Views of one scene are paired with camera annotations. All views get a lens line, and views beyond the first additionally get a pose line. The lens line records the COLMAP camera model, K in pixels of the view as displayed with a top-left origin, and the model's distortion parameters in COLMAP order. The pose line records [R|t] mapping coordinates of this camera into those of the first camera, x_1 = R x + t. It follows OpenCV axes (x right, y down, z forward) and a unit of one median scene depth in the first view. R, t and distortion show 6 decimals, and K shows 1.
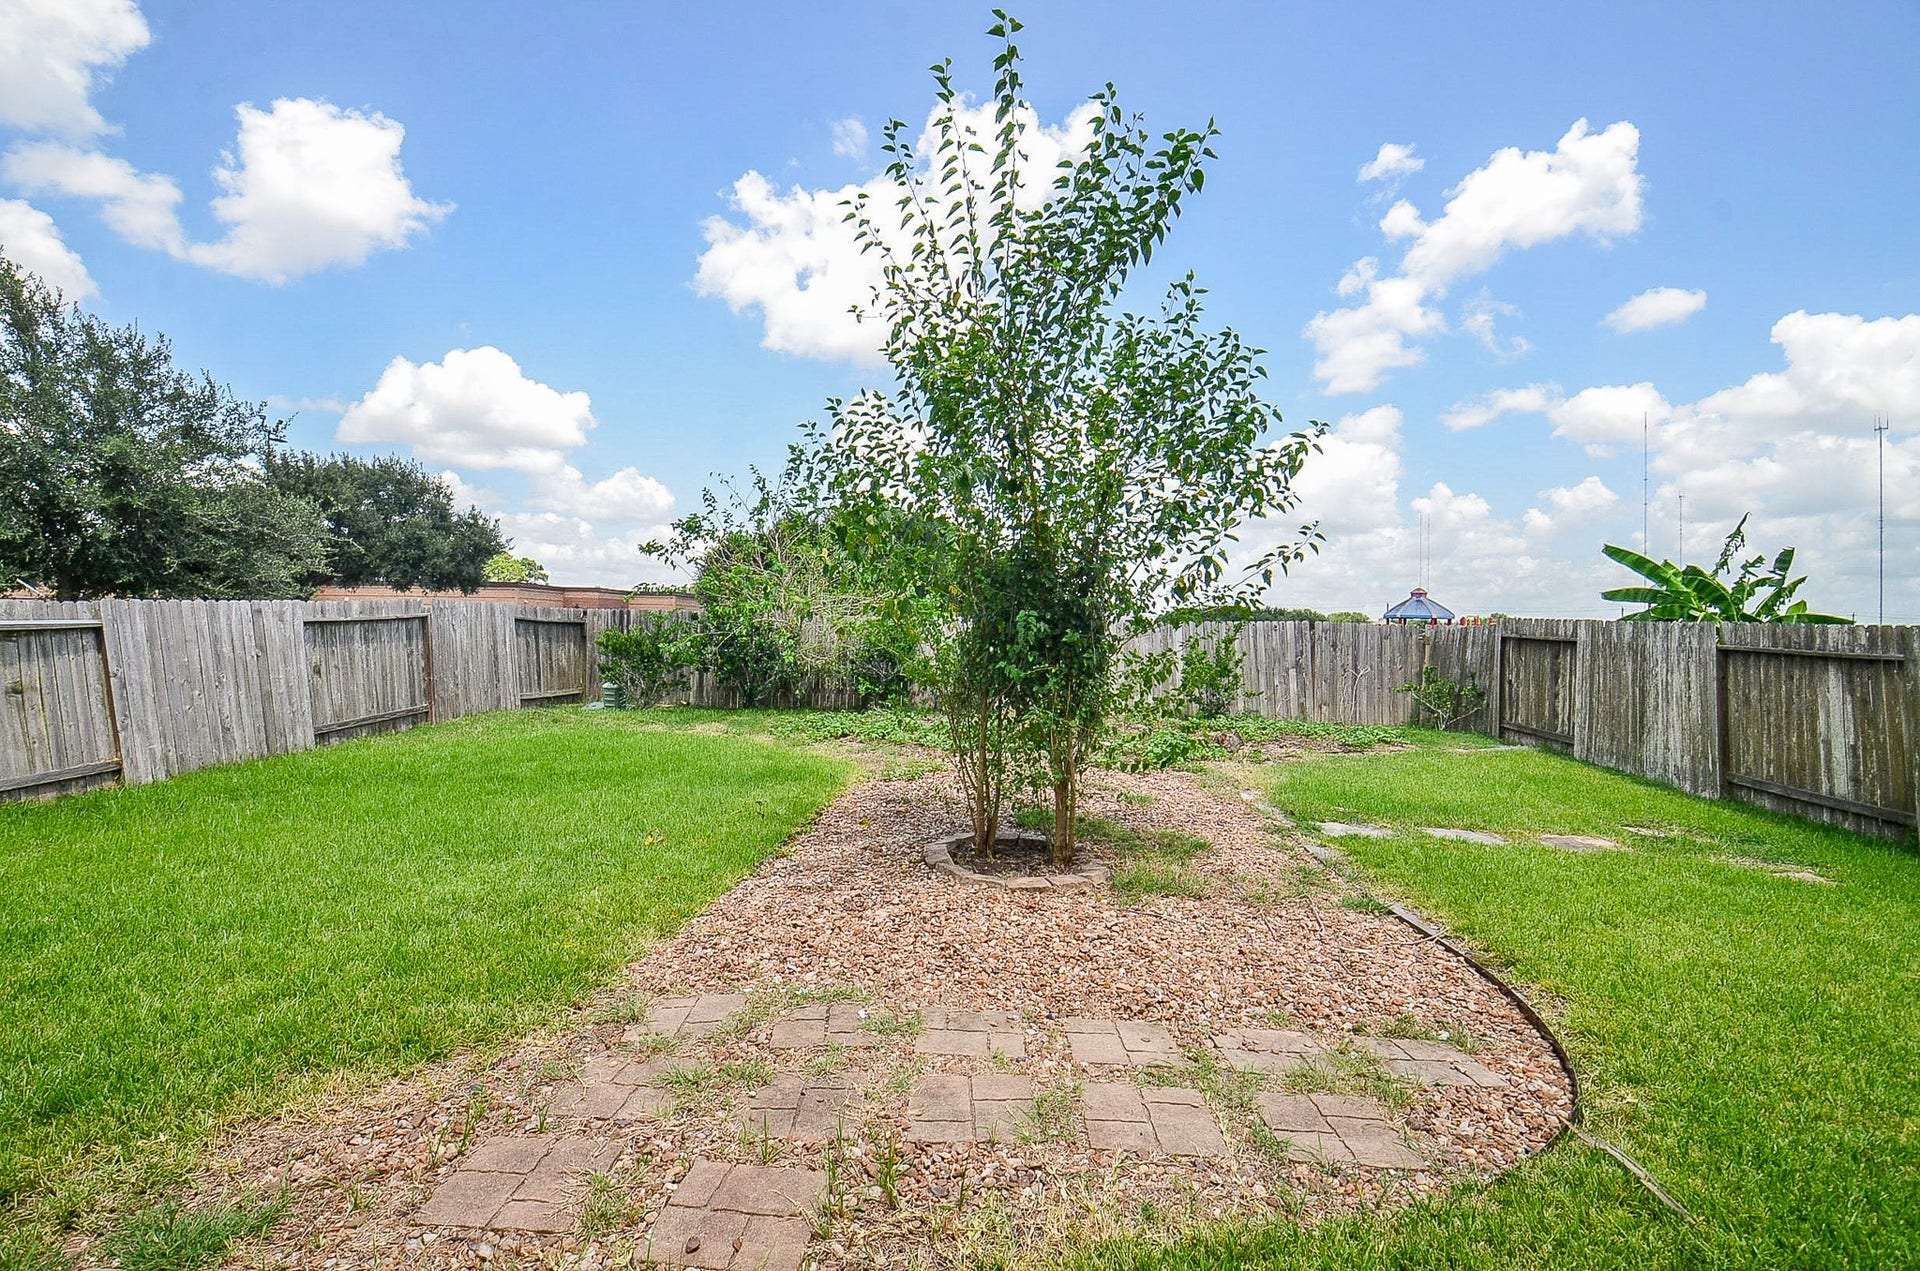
lens RADIAL K [[863.8, 0, 960.0], [0, 863.8, 635.5], [0, 0, 1]] dist [-0.029195, -0.000617]
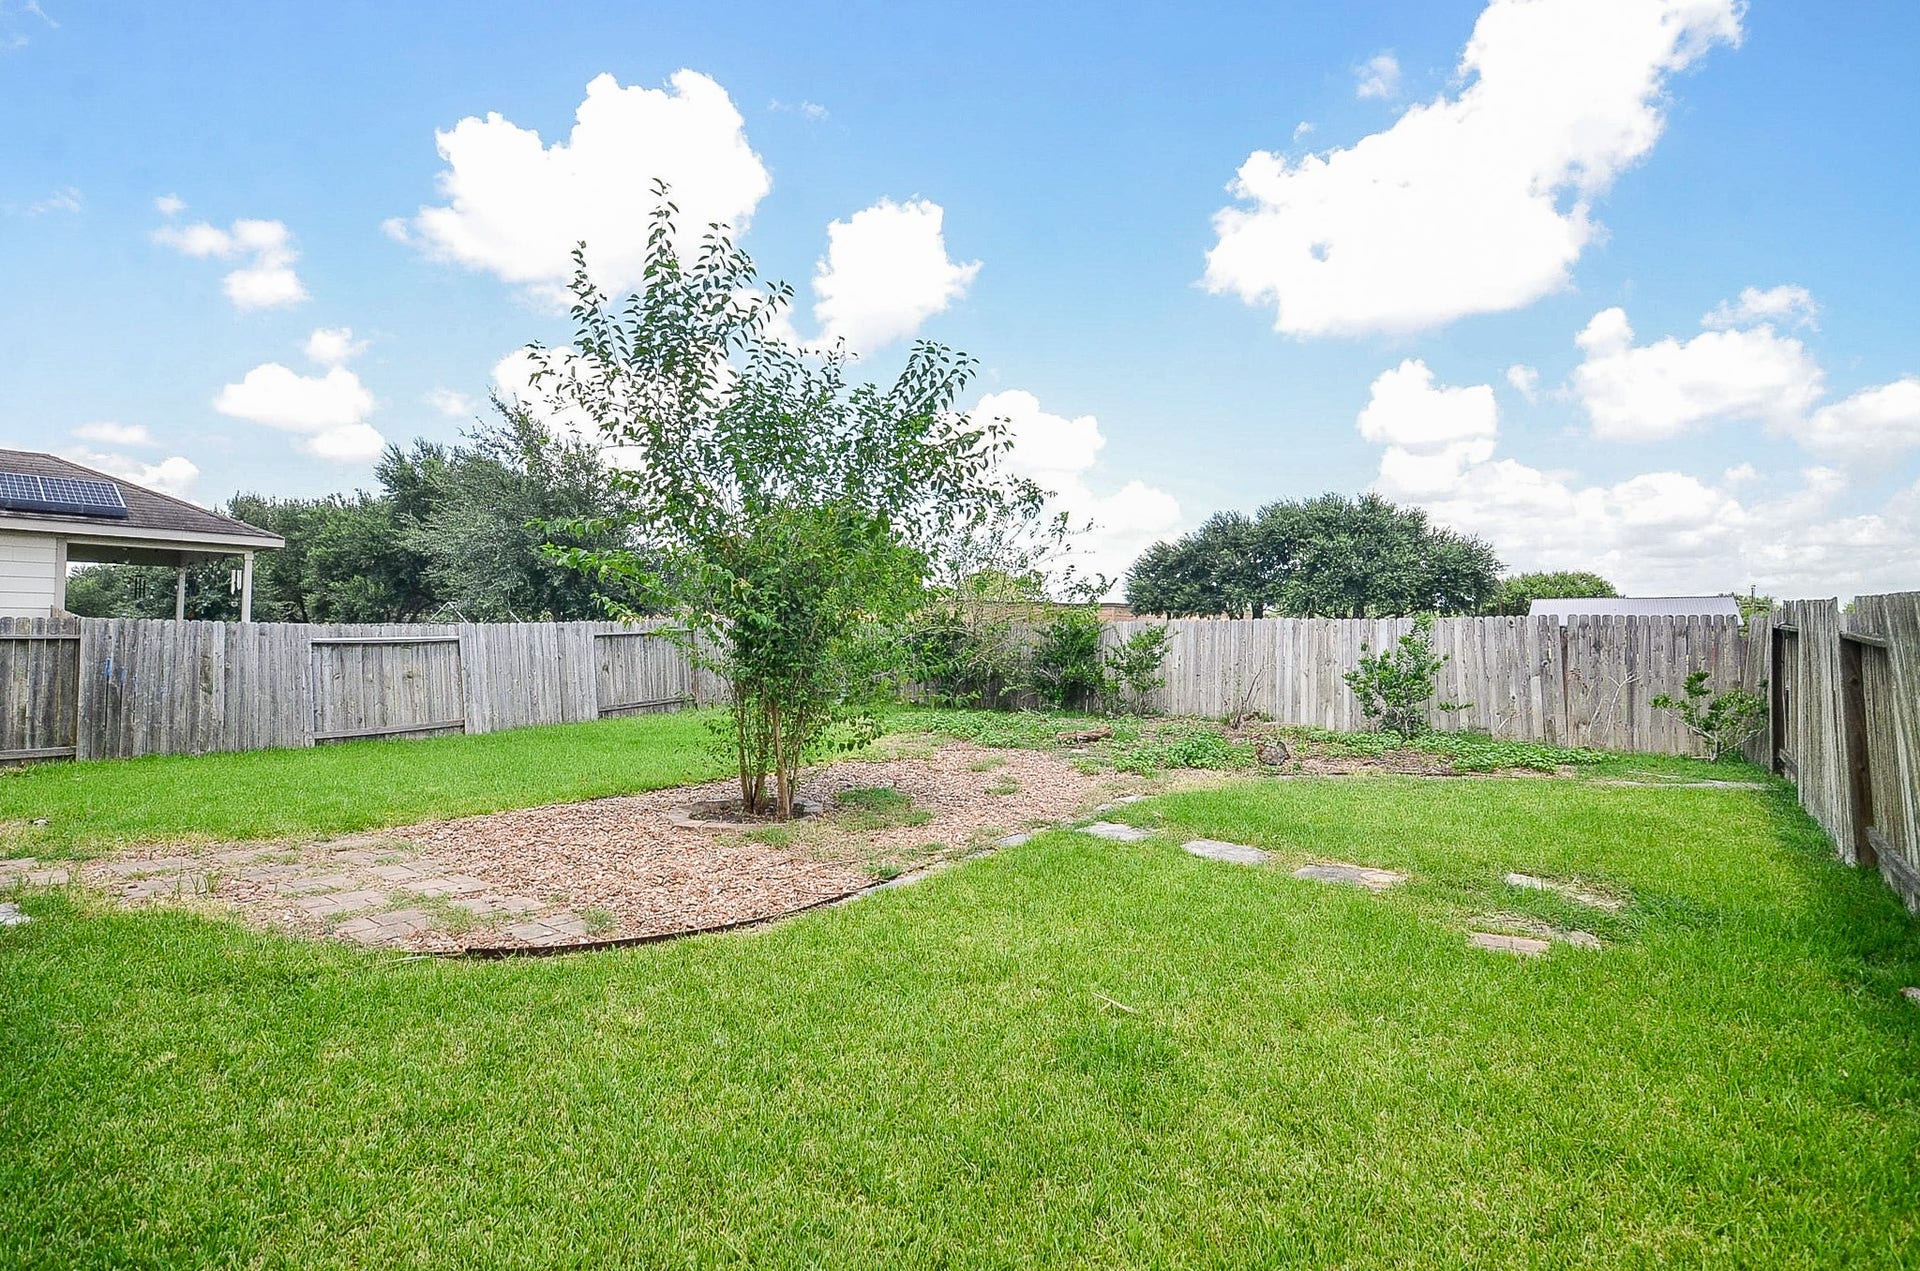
lens RADIAL K [[896.8, 0, 960.0], [0, 896.8, 635.5], [0, 0, 1]] dist [0.000447, -0.000181]
pose [[0.828229, -0.015944, -0.560163, 0.410482], [0.010369, 0.999860, -0.013129, 0.007223], [0.560294, 0.005066, 0.828278, 0.031158]]
